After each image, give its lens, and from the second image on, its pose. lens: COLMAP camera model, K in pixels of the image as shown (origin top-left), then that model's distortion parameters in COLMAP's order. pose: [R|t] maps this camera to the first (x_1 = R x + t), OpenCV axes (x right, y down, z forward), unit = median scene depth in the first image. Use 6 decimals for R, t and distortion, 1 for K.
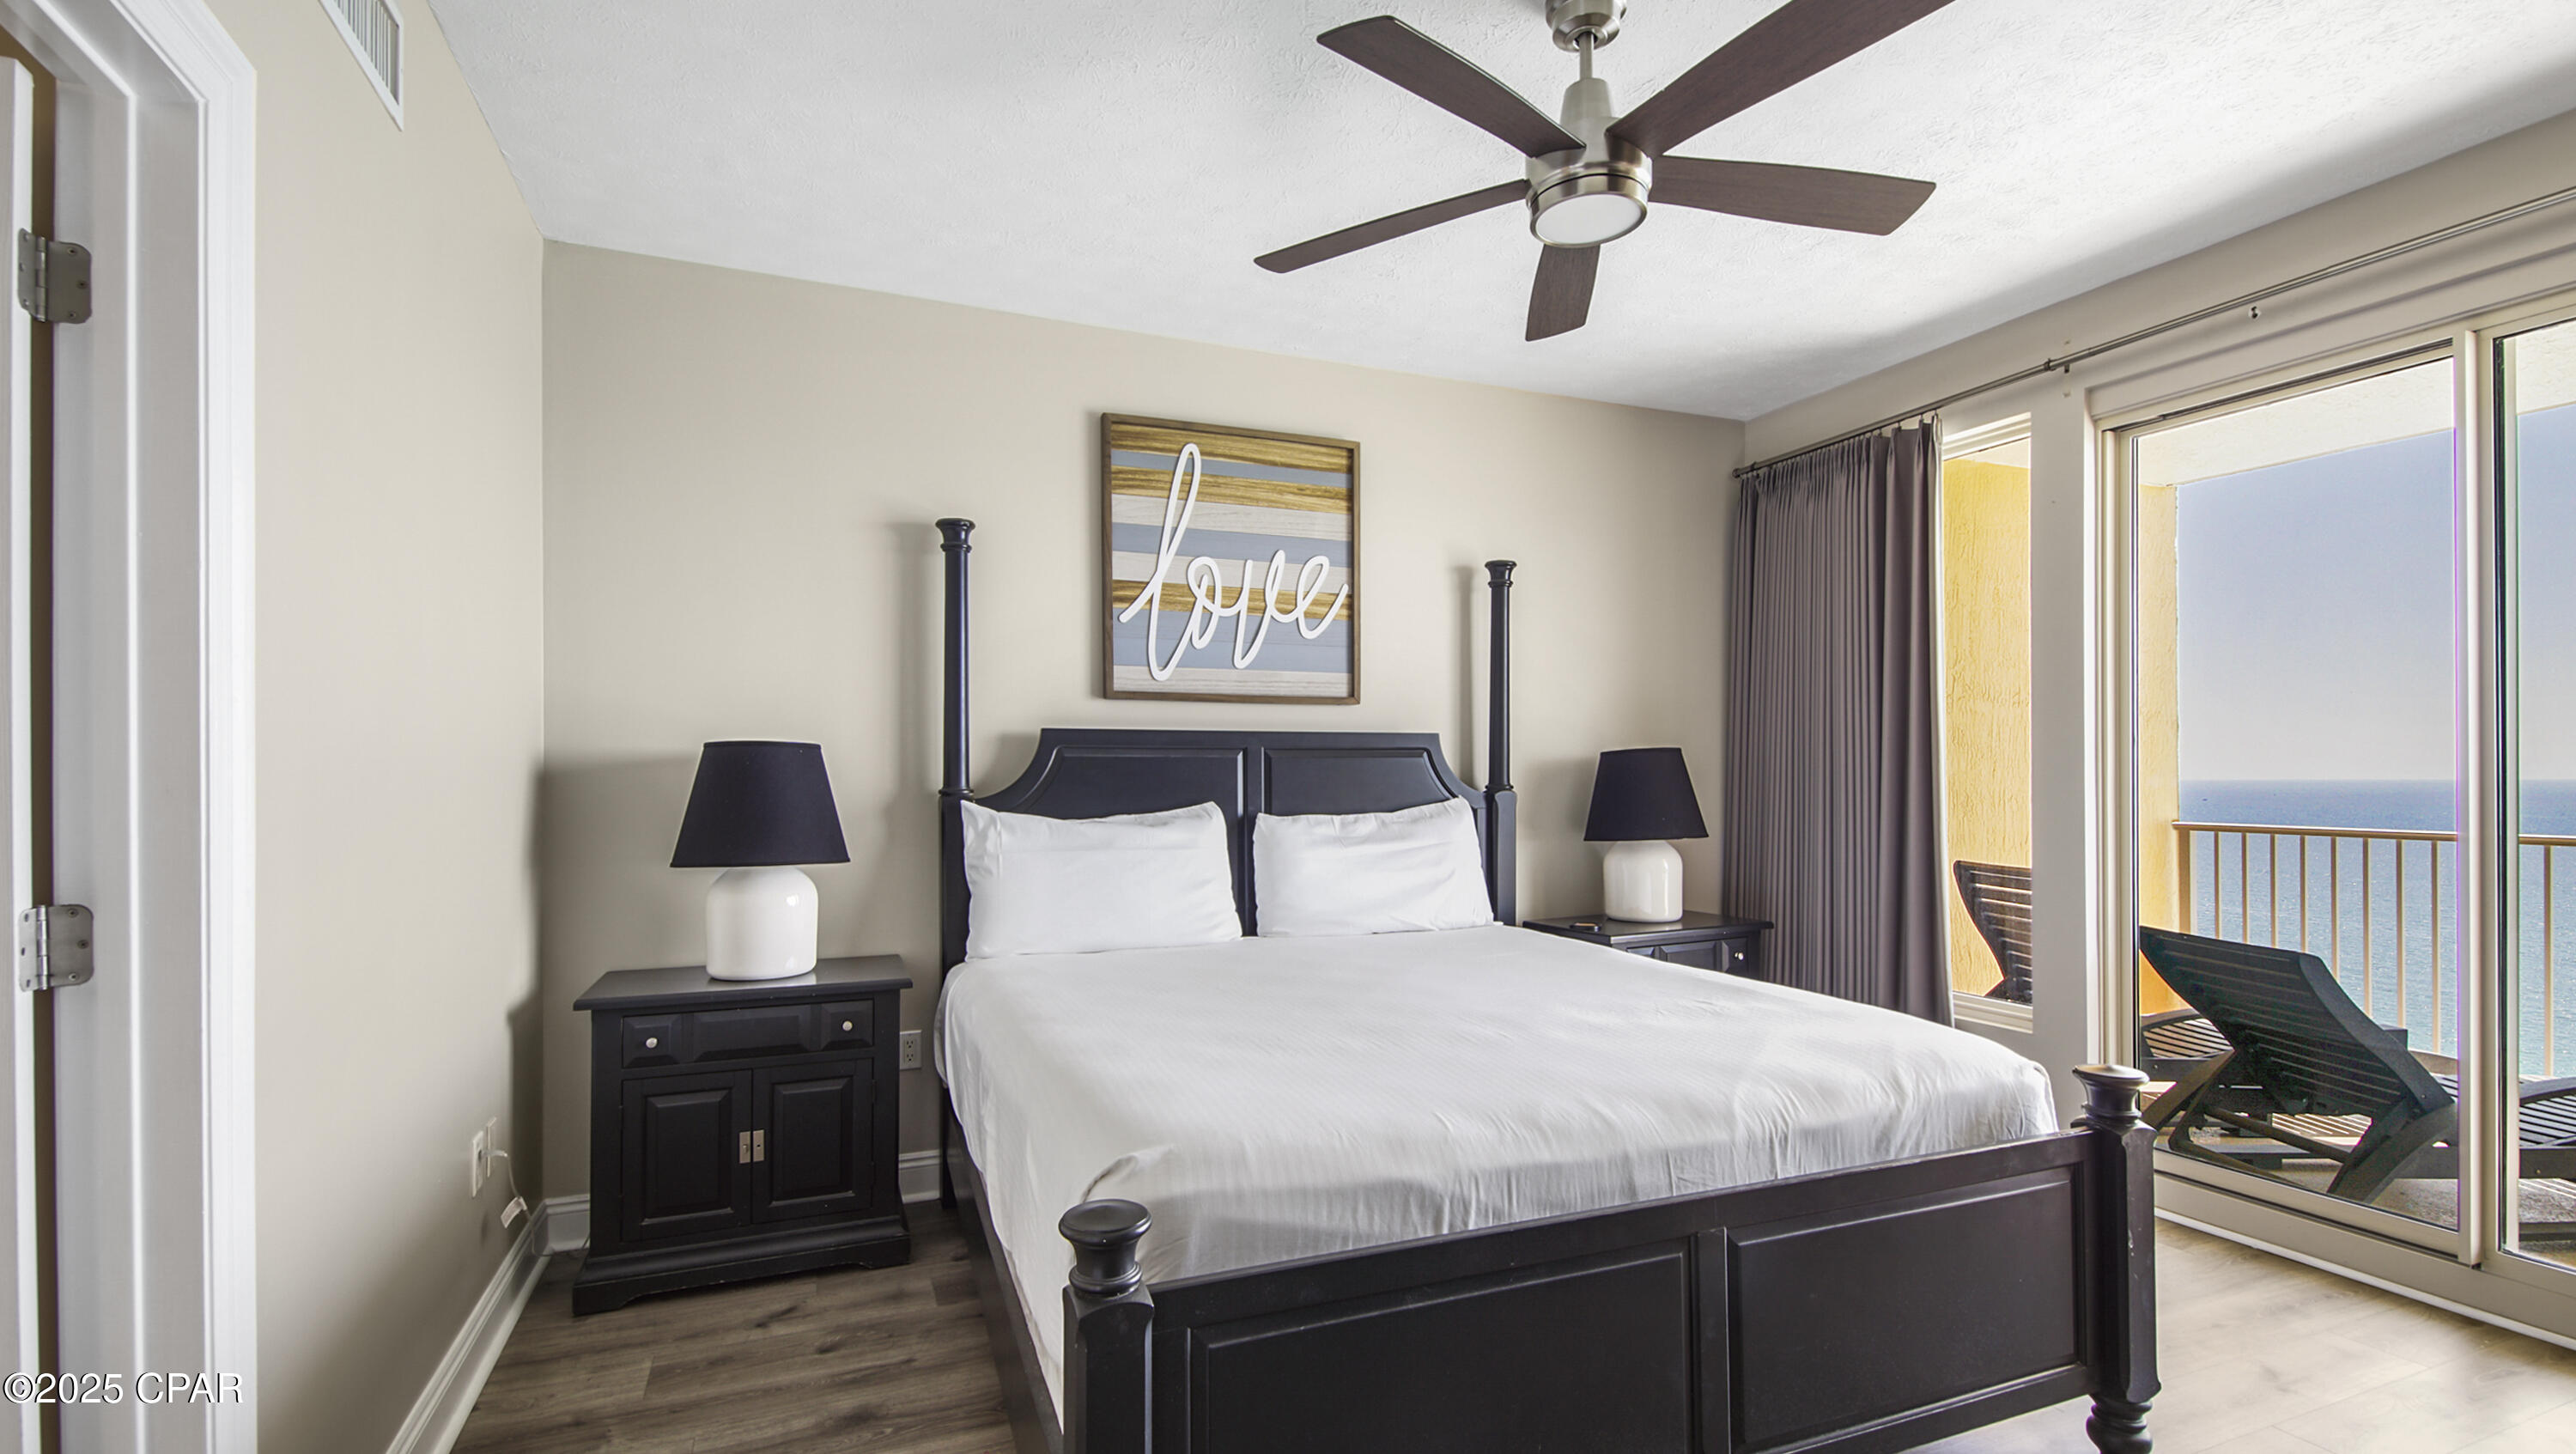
lens RADIAL K [[1142.3, 0, 1307.0], [0, 1142.3, 770.3], [0, 0, 1]] dist [0.000761, -0.000154]
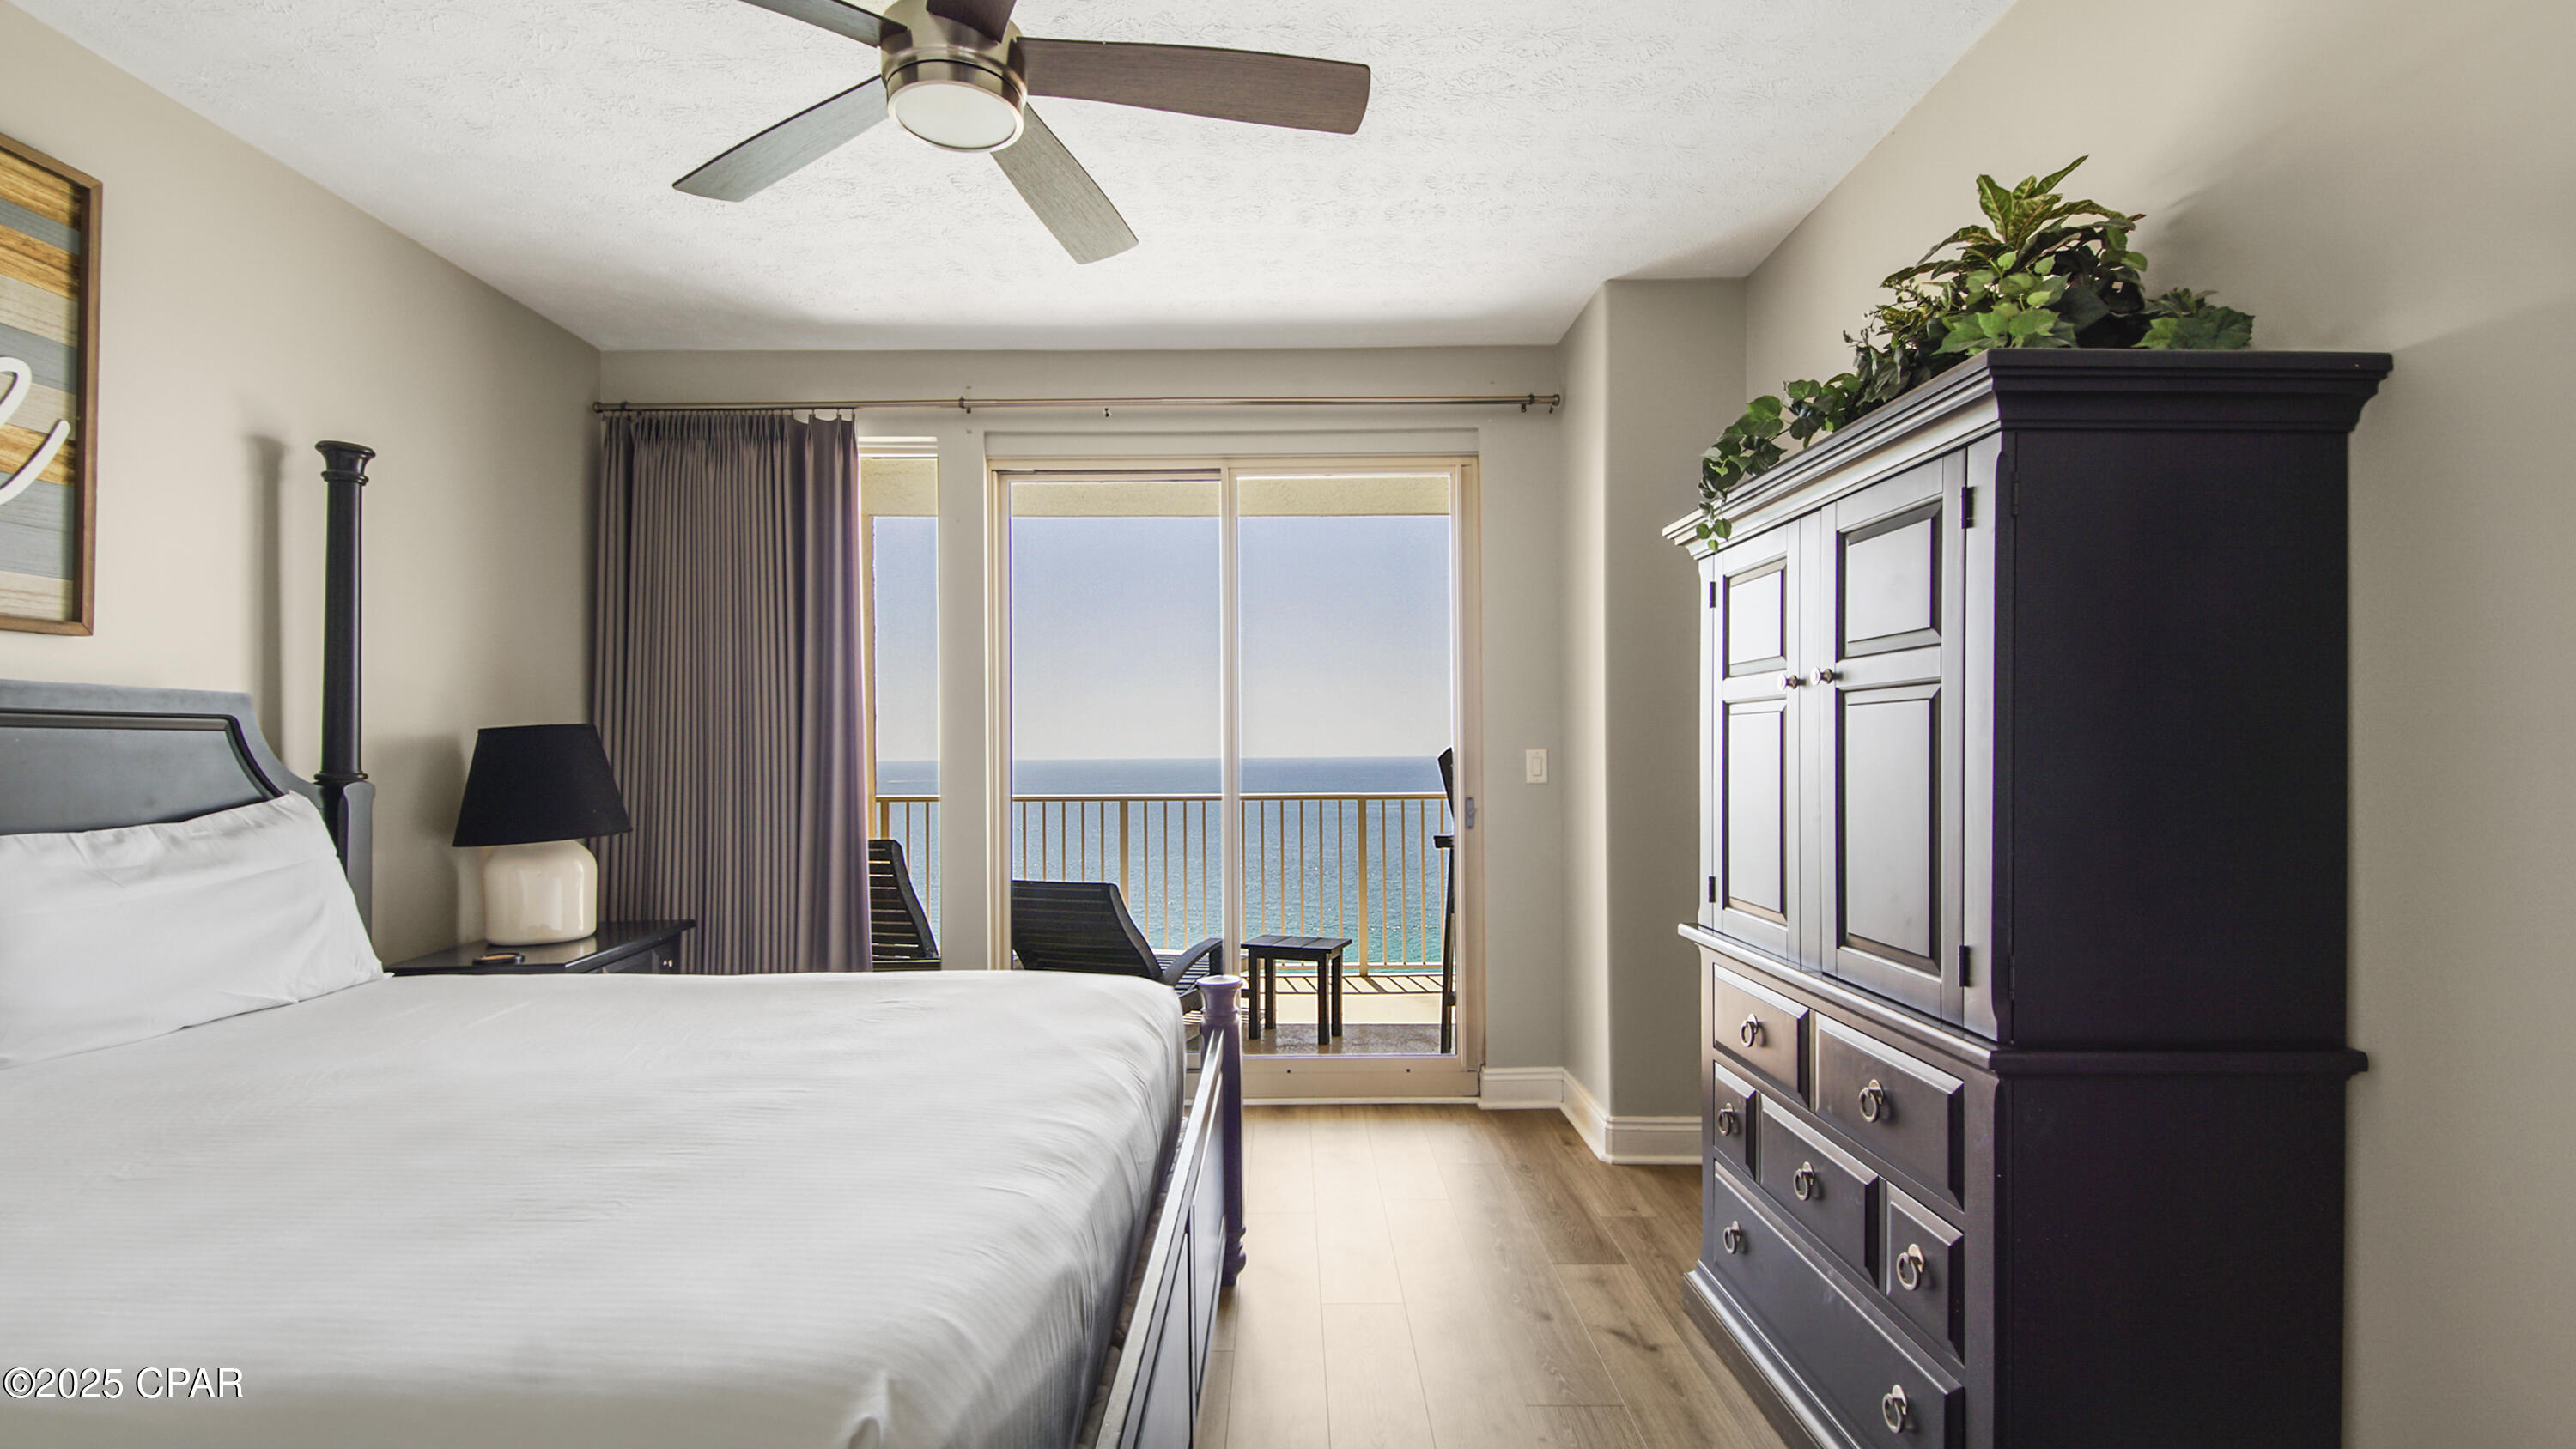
lens RADIAL K [[1123.4, 0, 1288.0], [0, 1123.4, 724.5], [0, 0, 1]] dist [0.001162, -0.007148]
pose [[0.373035, 0.022805, 0.927537, -0.255784], [0.000989, 0.999688, -0.024976, 0.000971], [-0.927817, 0.010234, 0.372896, 0.248847]]
